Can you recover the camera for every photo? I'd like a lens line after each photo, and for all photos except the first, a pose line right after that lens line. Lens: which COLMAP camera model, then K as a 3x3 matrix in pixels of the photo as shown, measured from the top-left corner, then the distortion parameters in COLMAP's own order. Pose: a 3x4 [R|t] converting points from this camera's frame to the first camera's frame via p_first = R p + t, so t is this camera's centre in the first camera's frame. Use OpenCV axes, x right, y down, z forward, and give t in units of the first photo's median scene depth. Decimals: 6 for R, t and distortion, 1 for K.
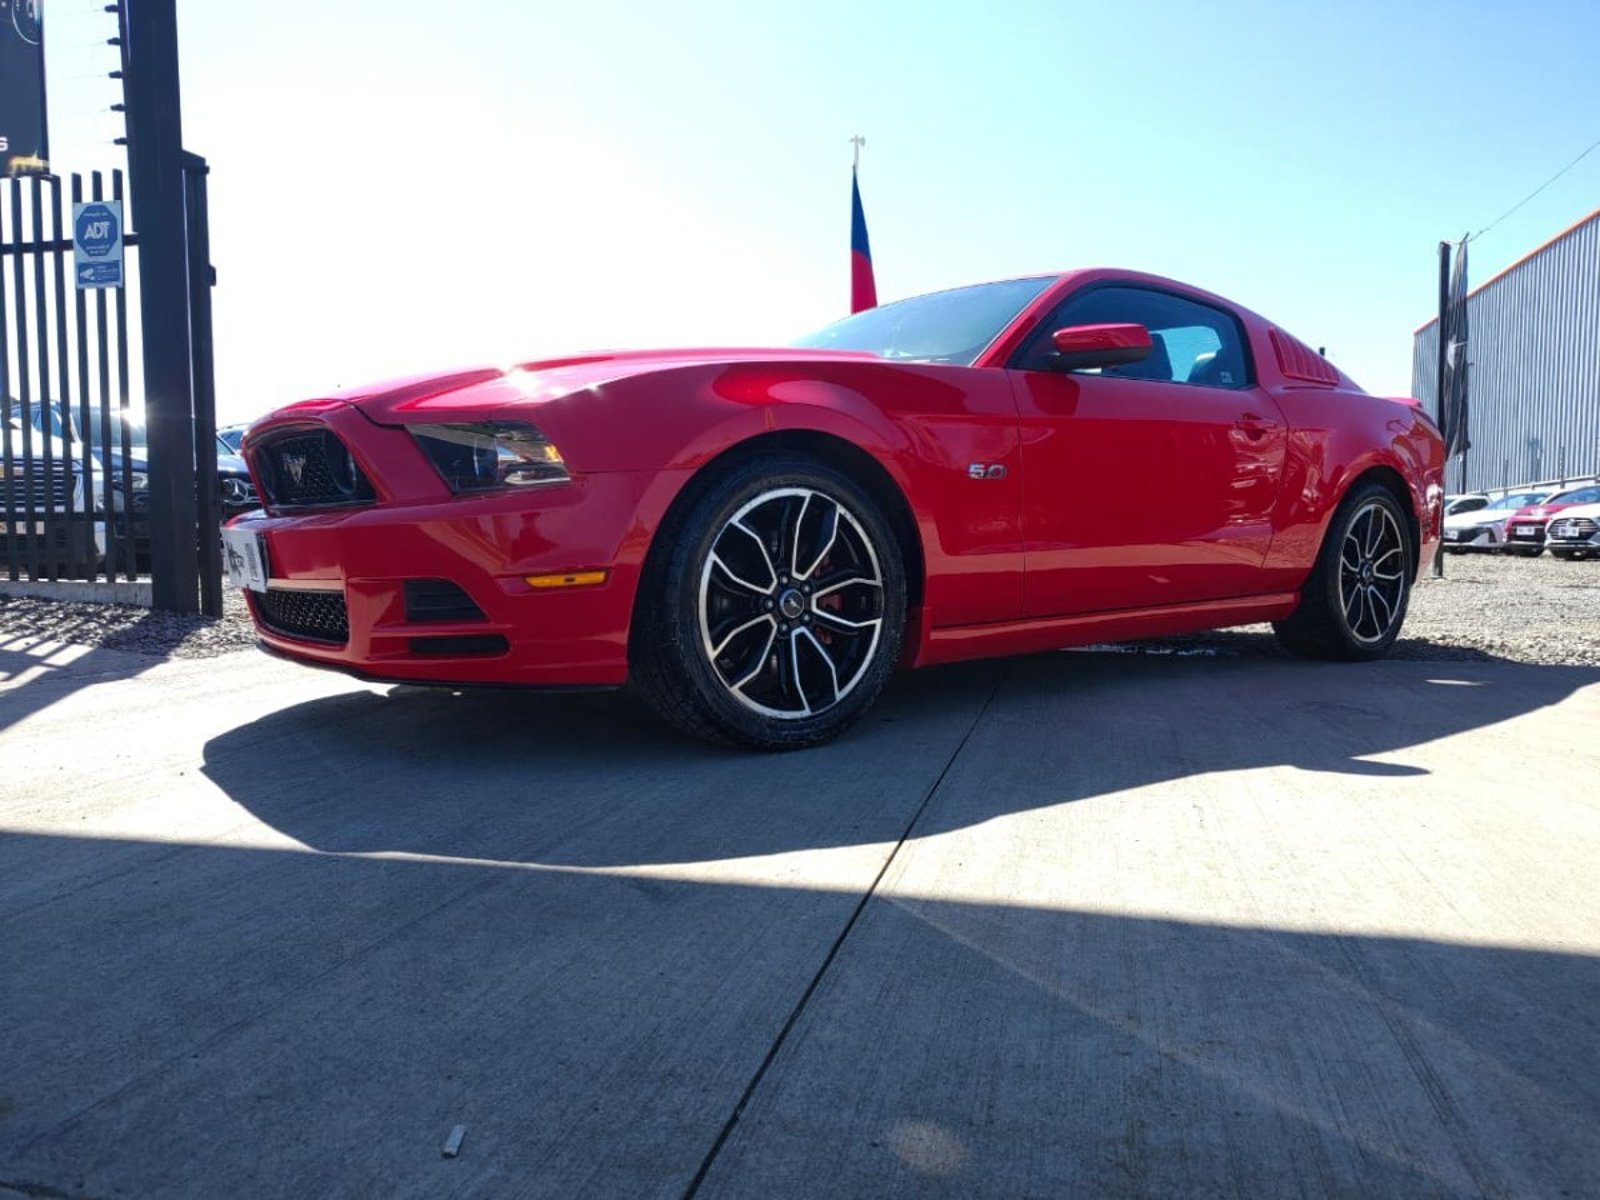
lens RADIAL K [[1105.2, 0, 804.1], [0, 1105.2, 608.6], [0, 0, 1]] dist [0.030523, -0.029602]
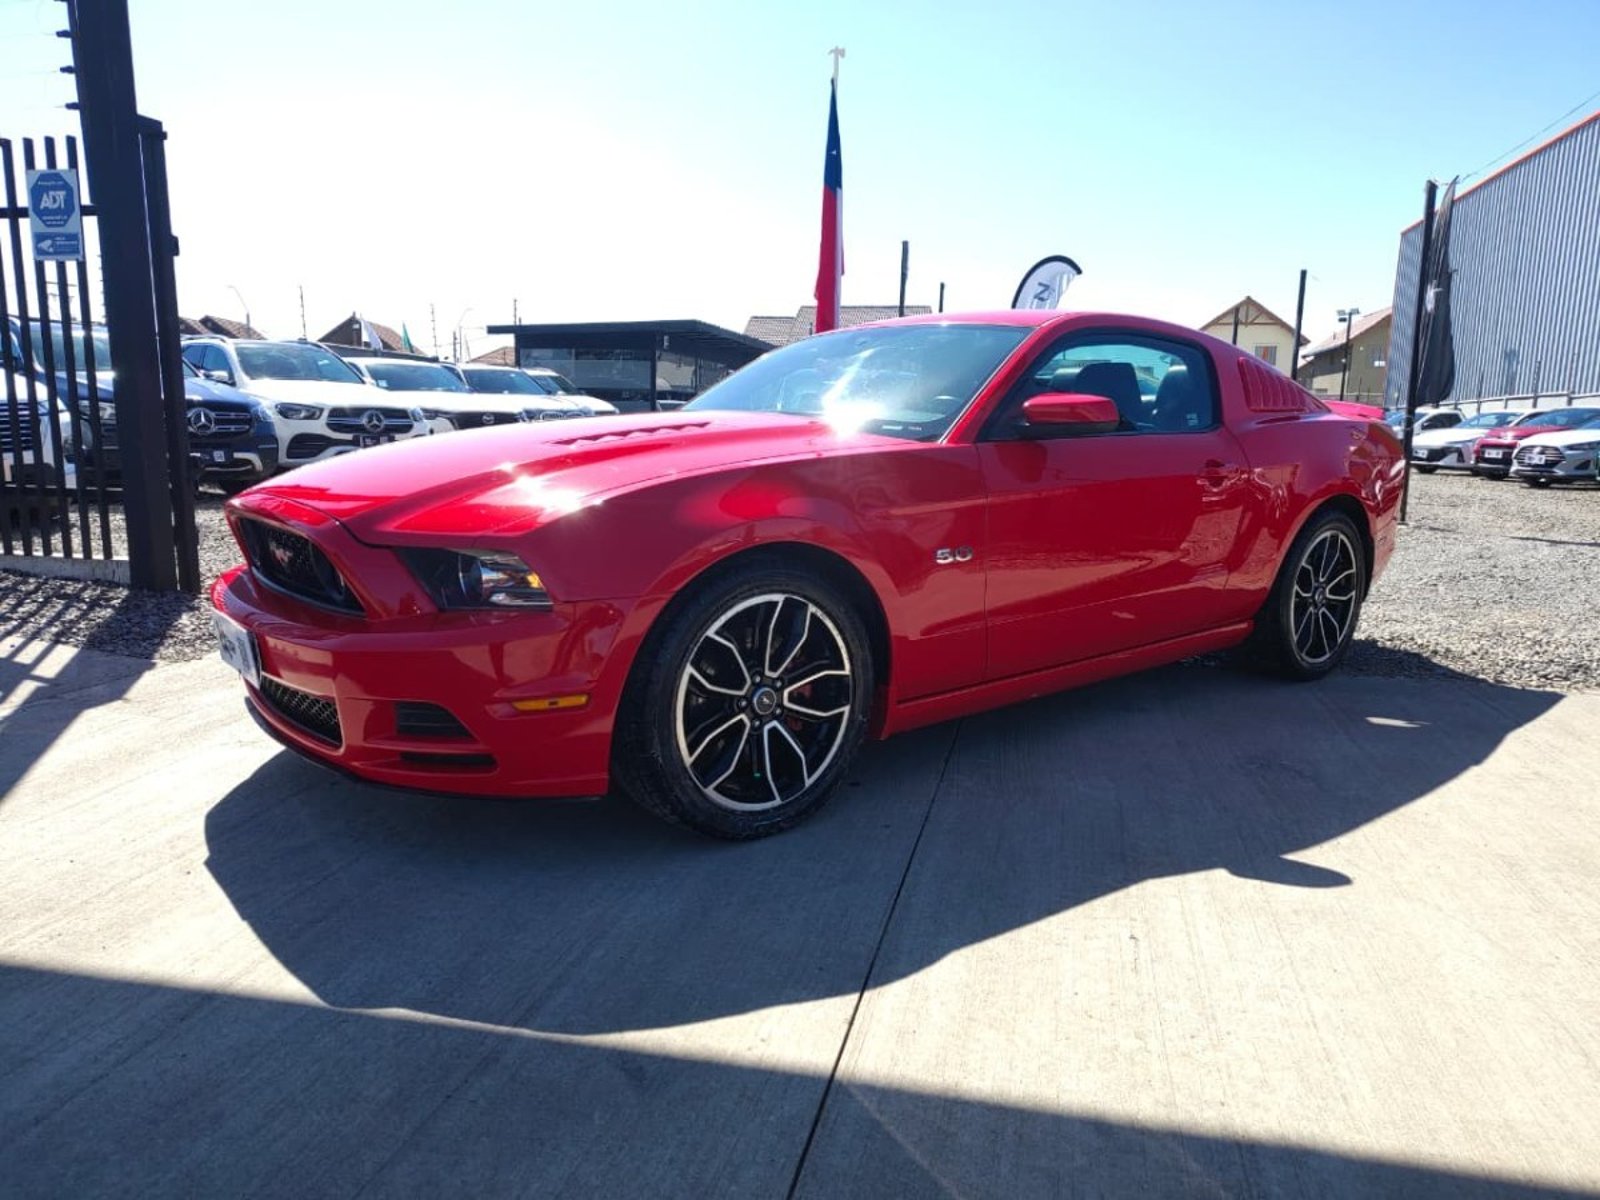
lens RADIAL K [[1105.2, 0, 797.4], [0, 1105.2, 613.9], [0, 0, 1]] dist [0.030523, -0.029602]
pose [[0.999724, 0.011812, 0.020327, -0.002214], [-0.013930, 0.994115, 0.107432, -0.198491], [-0.018939, -0.107686, 0.994005, -0.036070]]
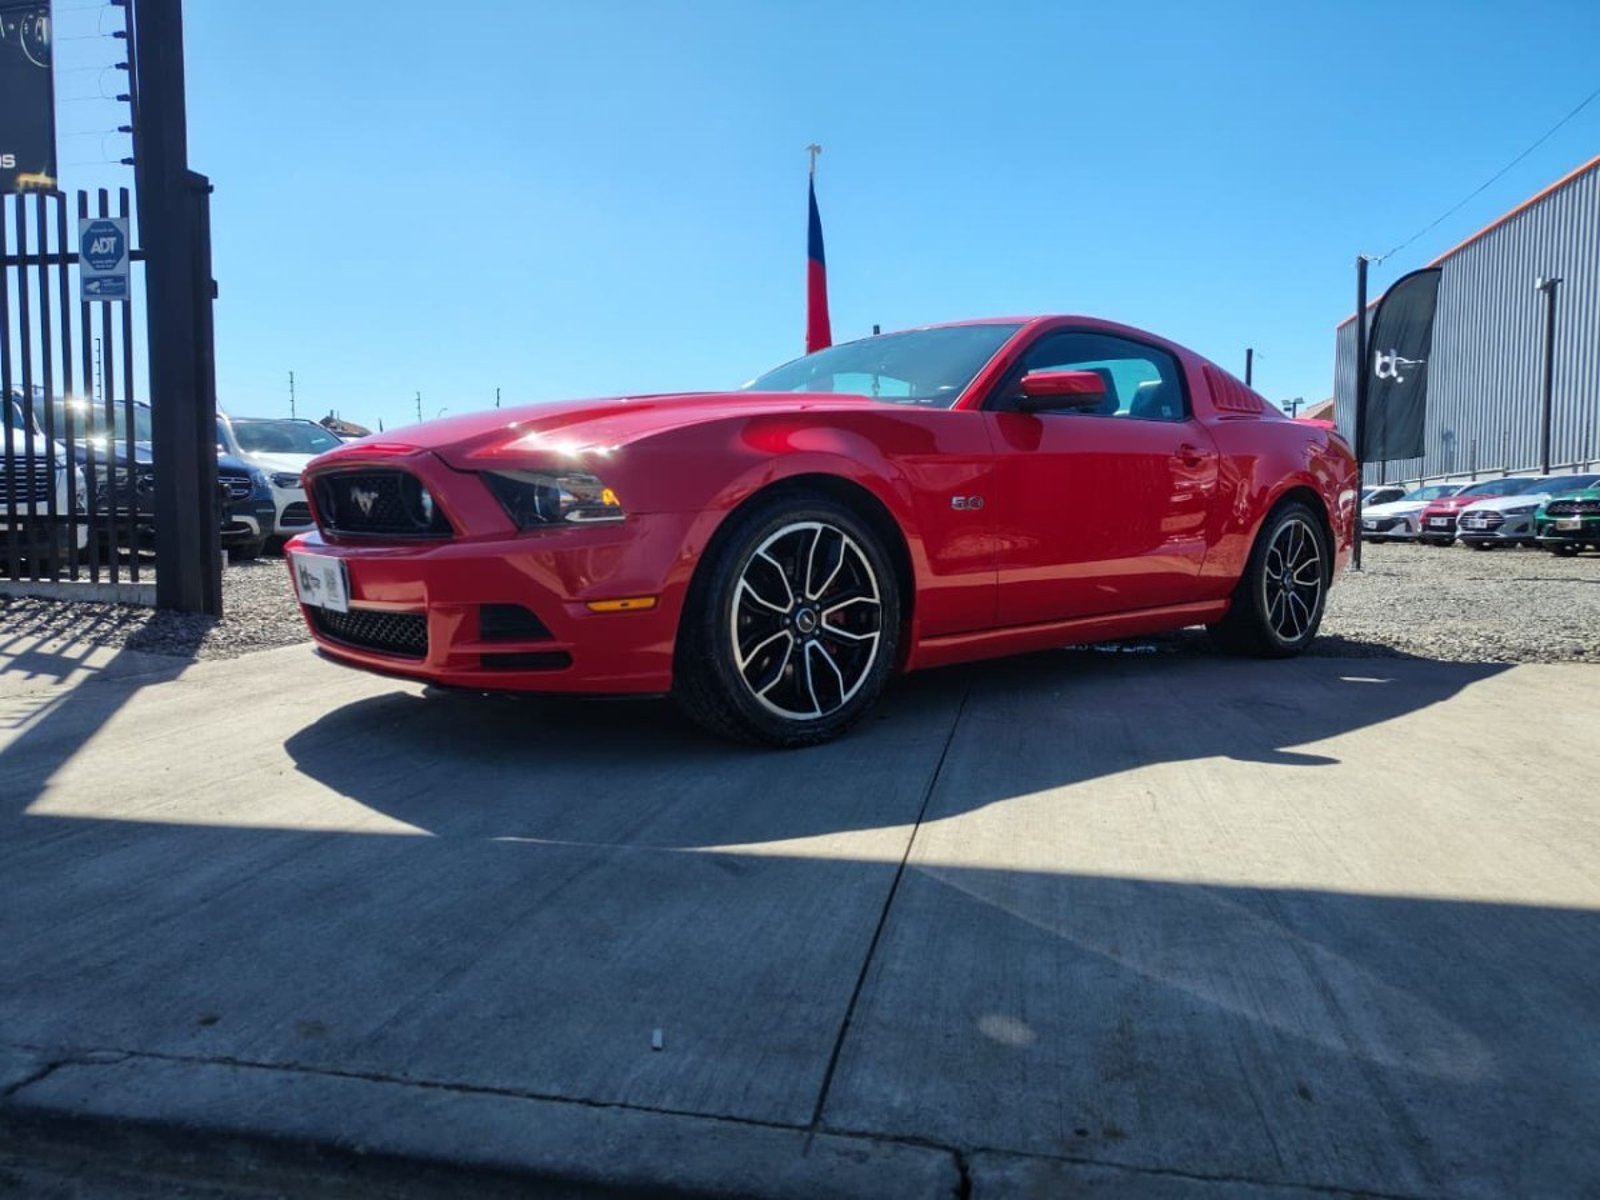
lens RADIAL K [[1105.2, 0, 808.0], [0, 1105.2, 581.6], [0, 0, 1]] dist [0.030523, -0.029602]
pose [[0.998410, 0.000594, 0.056372, -0.073522], [-0.000157, 0.999970, -0.007757, -0.036002], [-0.056375, 0.007736, 0.998380, -0.160389]]
